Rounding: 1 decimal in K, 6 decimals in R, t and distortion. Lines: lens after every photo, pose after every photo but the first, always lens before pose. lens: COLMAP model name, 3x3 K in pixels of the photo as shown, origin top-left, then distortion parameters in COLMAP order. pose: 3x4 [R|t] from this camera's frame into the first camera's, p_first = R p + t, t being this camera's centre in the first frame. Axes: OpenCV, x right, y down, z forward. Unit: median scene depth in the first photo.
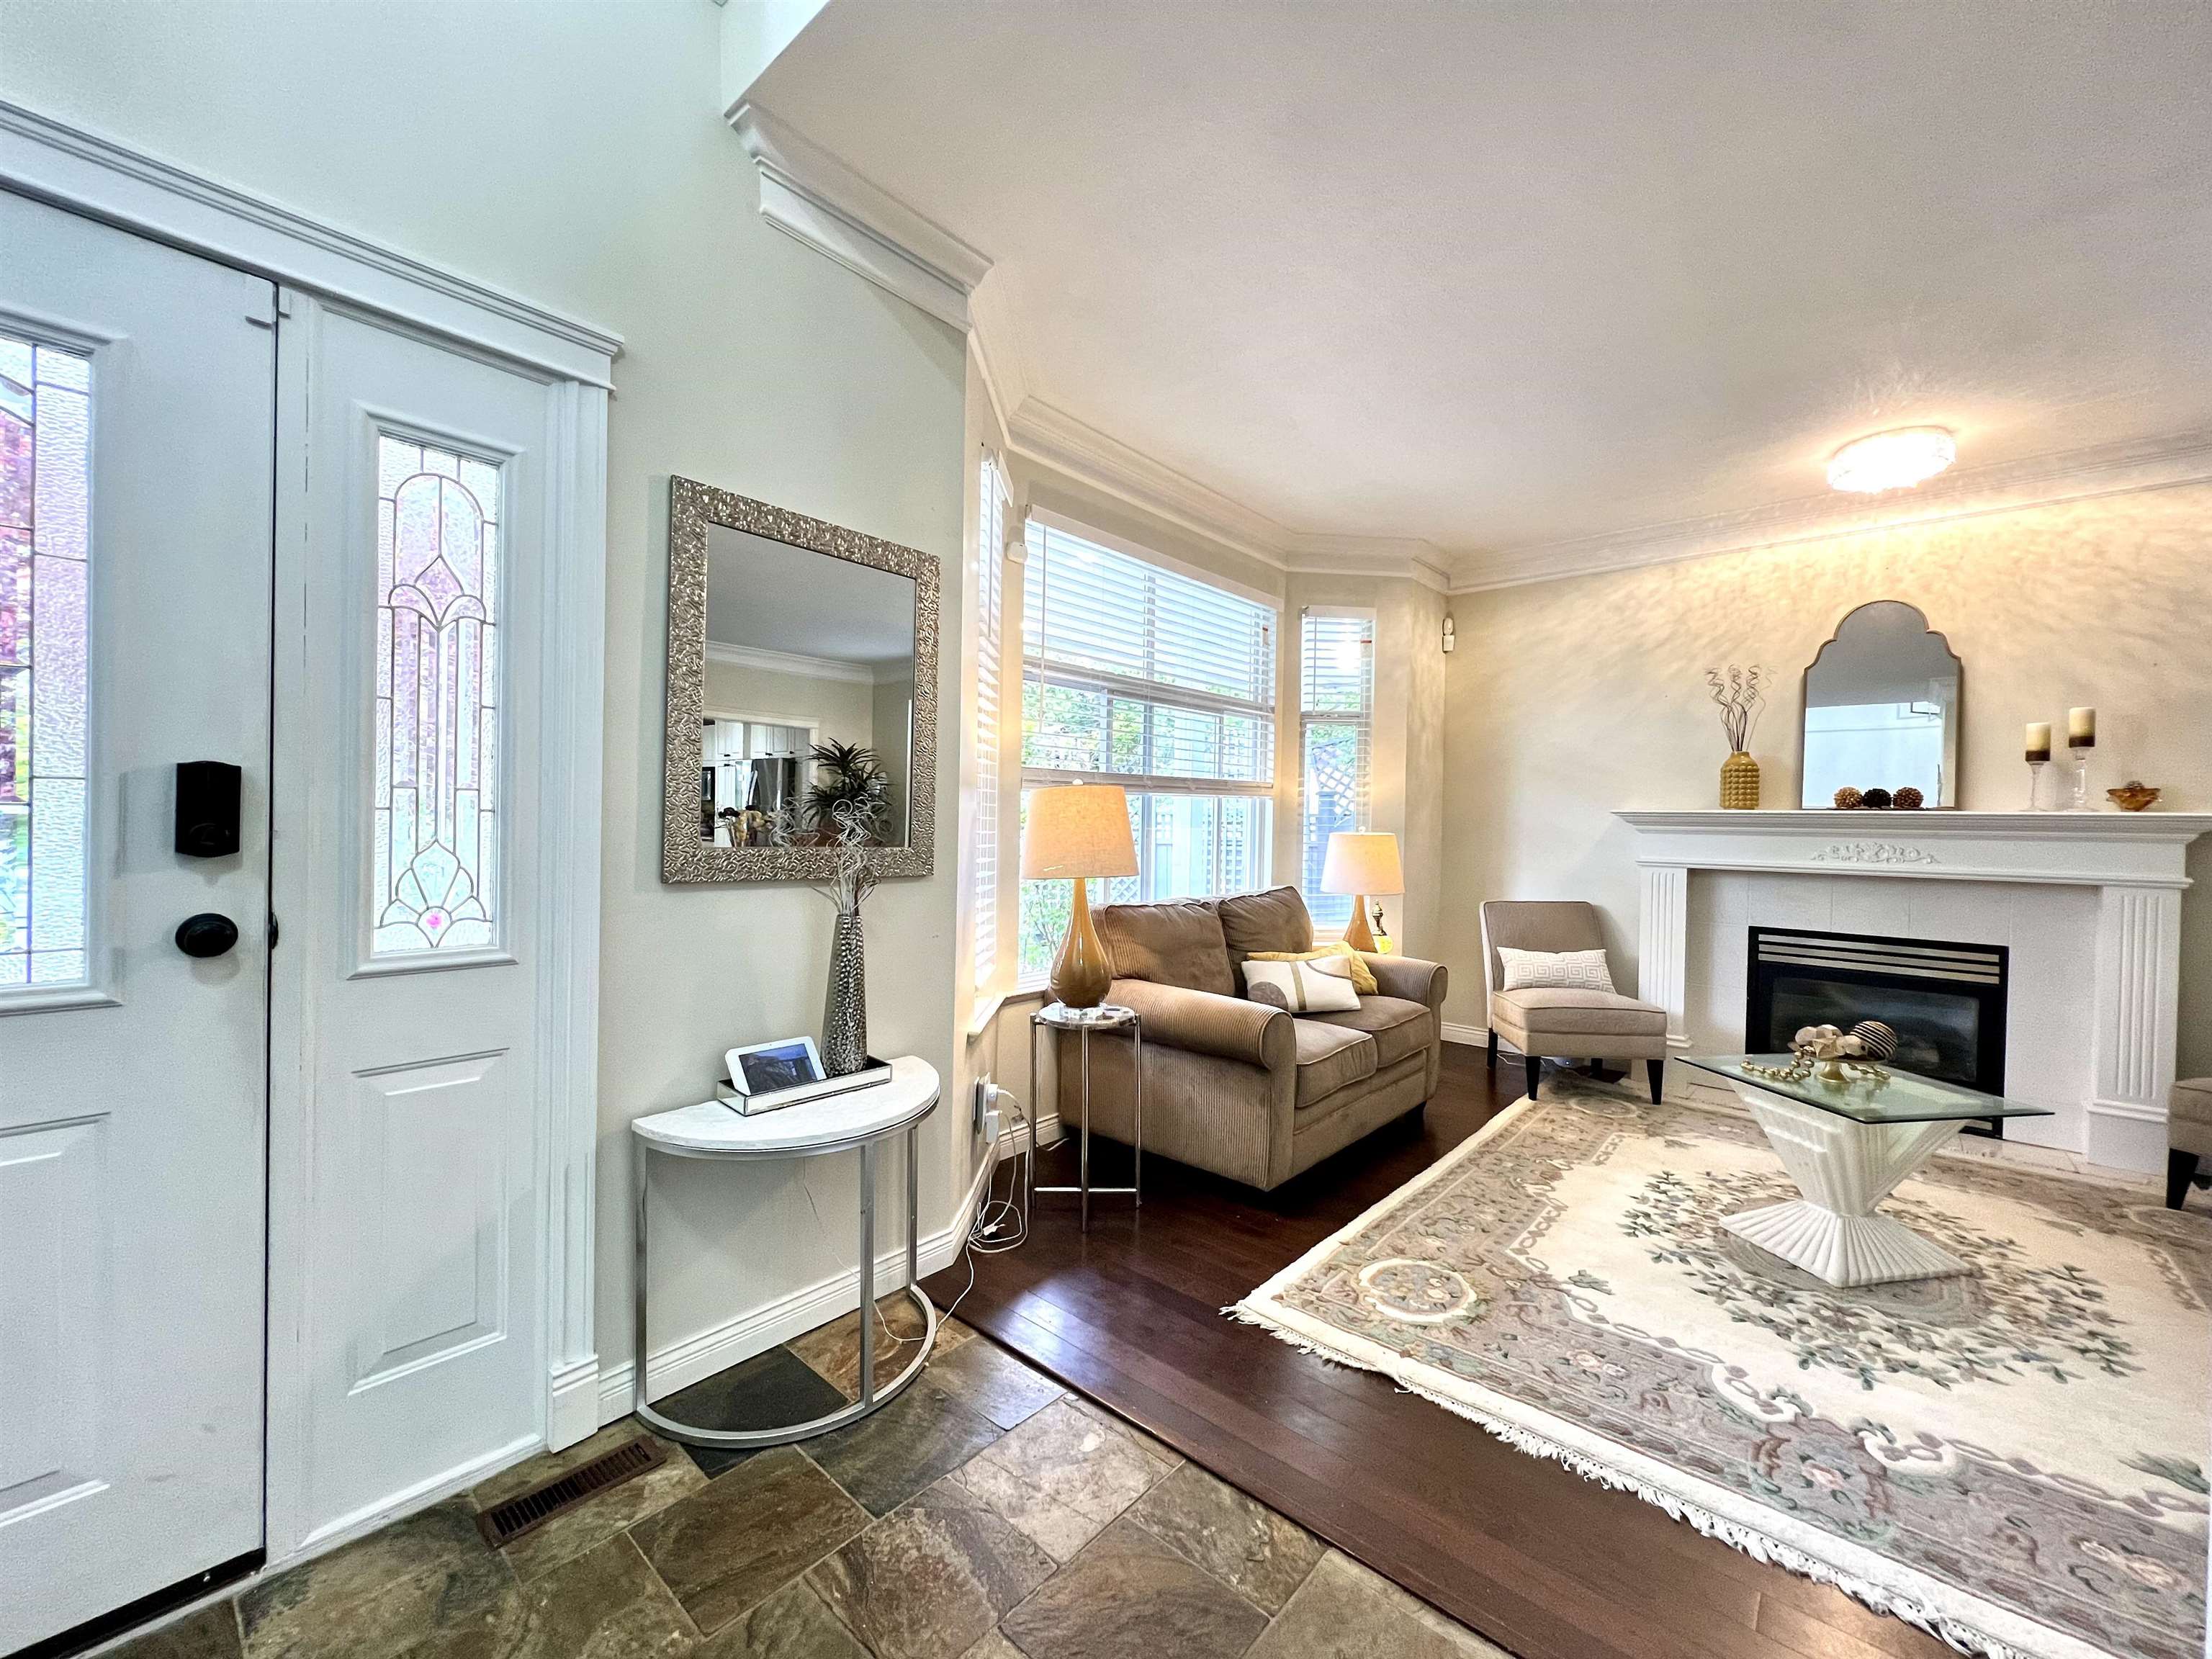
lens RADIAL K [[903.4, 0, 1090.3], [0, 903.4, 822.6], [0, 0, 1]] dist [-0.002502, 0.000397]
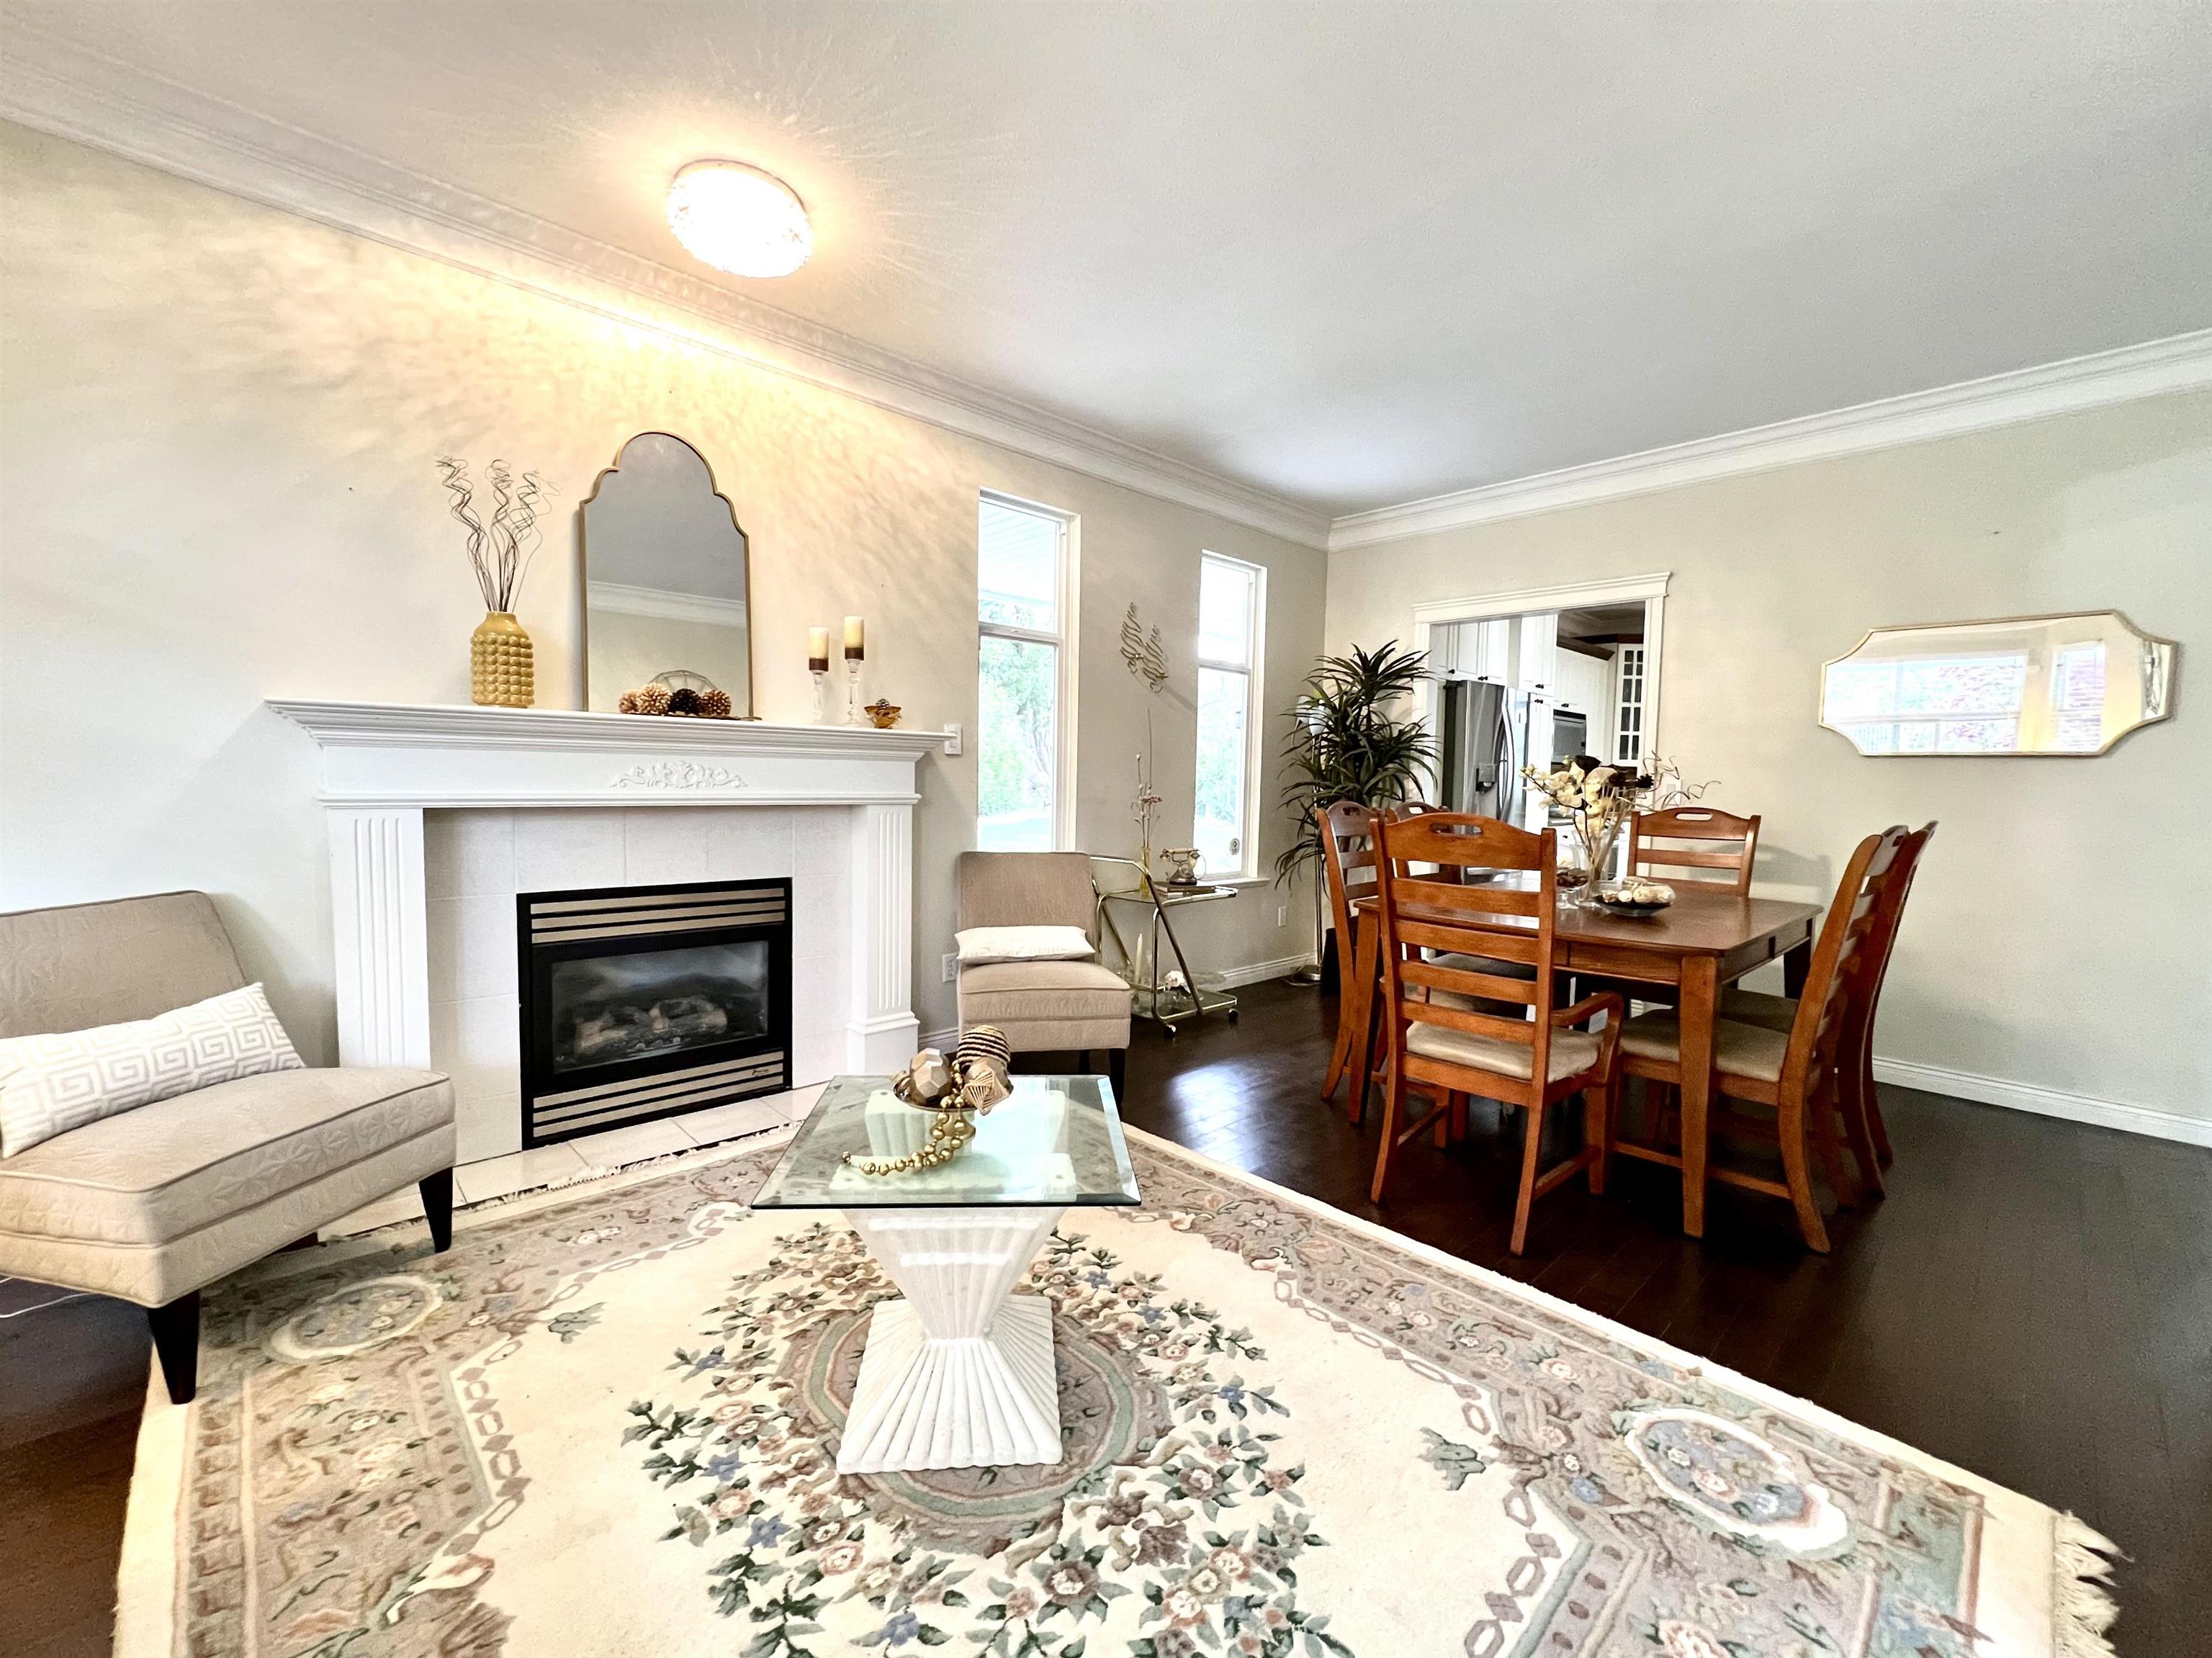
lens RADIAL K [[903.3, 0, 1109.1], [0, 903.3, 830.6], [0, 0, 1]] dist [-0.002502, 0.000397]
pose [[0.083173, -0.078934, 0.993404, 0.156557], [-0.017675, 0.996584, 0.080666, 0.013539], [-0.996378, -0.024268, 0.081494, 0.611575]]
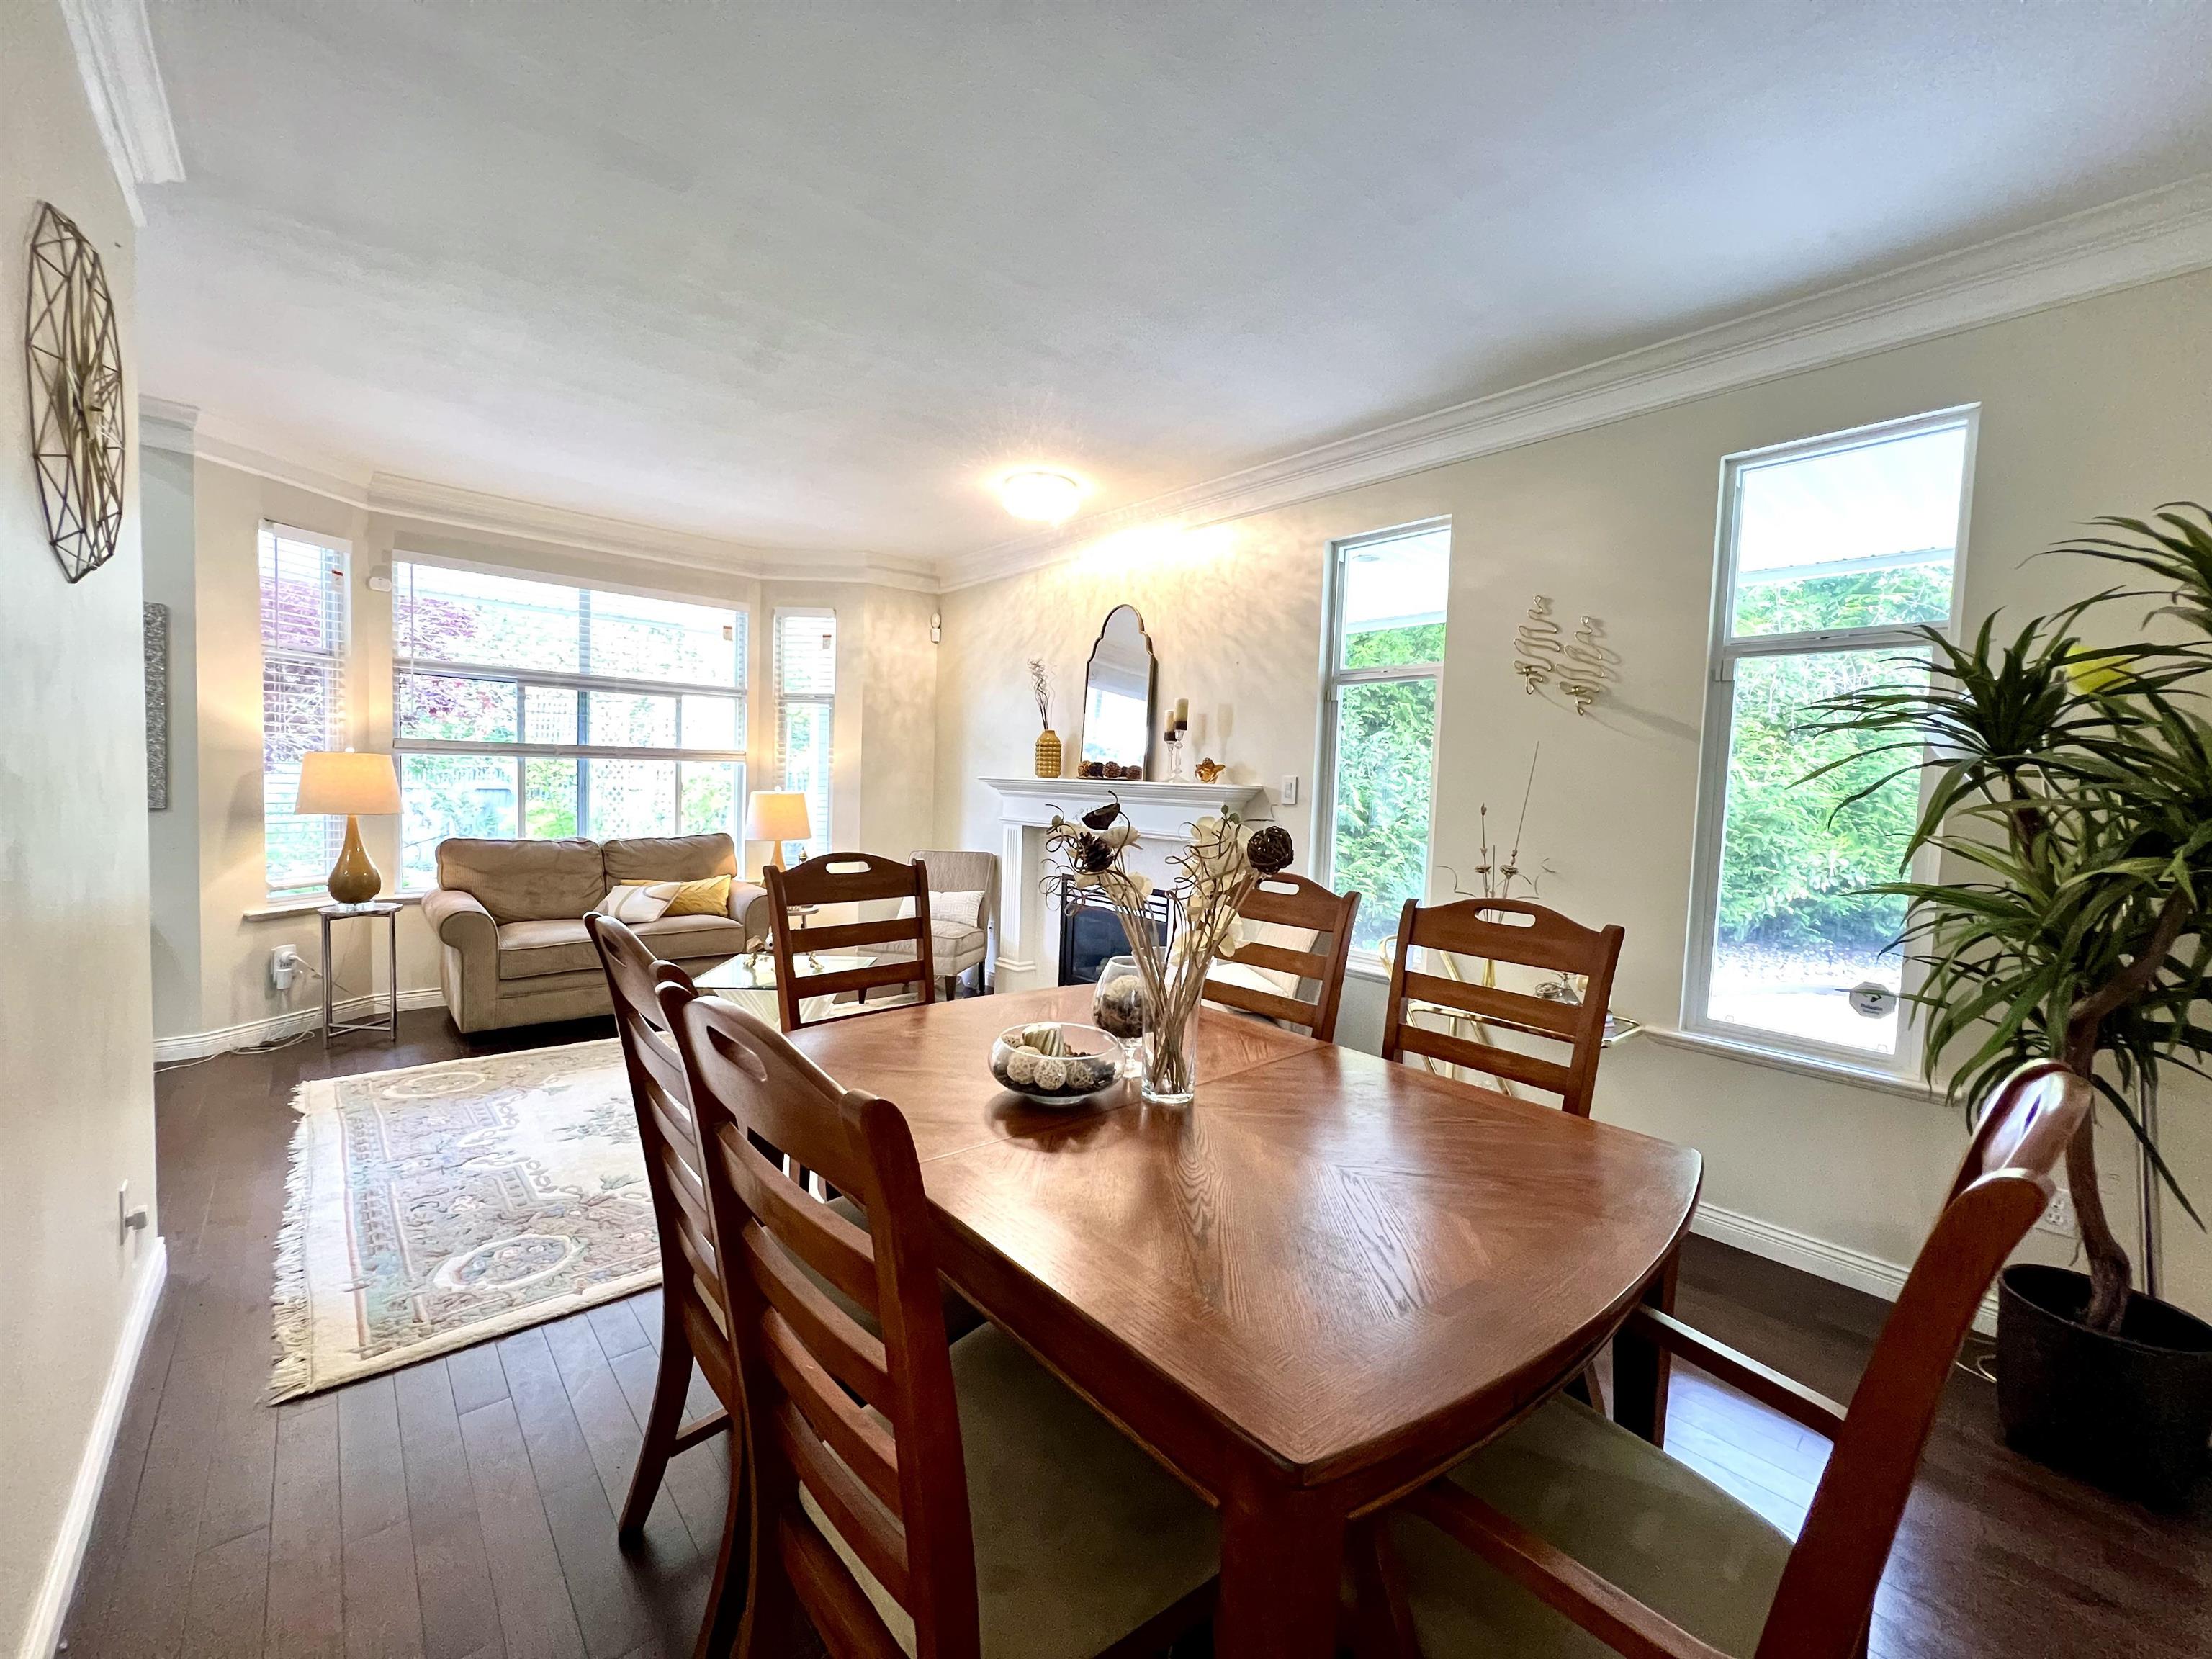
lens RADIAL K [[903.4, 0, 1113.0], [0, 903.4, 828.2], [0, 0, 1]] dist [-0.002502, 0.000397]
pose [[0.992123, 0.019711, -0.123704, 1.093900], [-0.013469, 0.998603, 0.051094, -0.009860], [0.124538, -0.049026, 0.991003, -0.234835]]
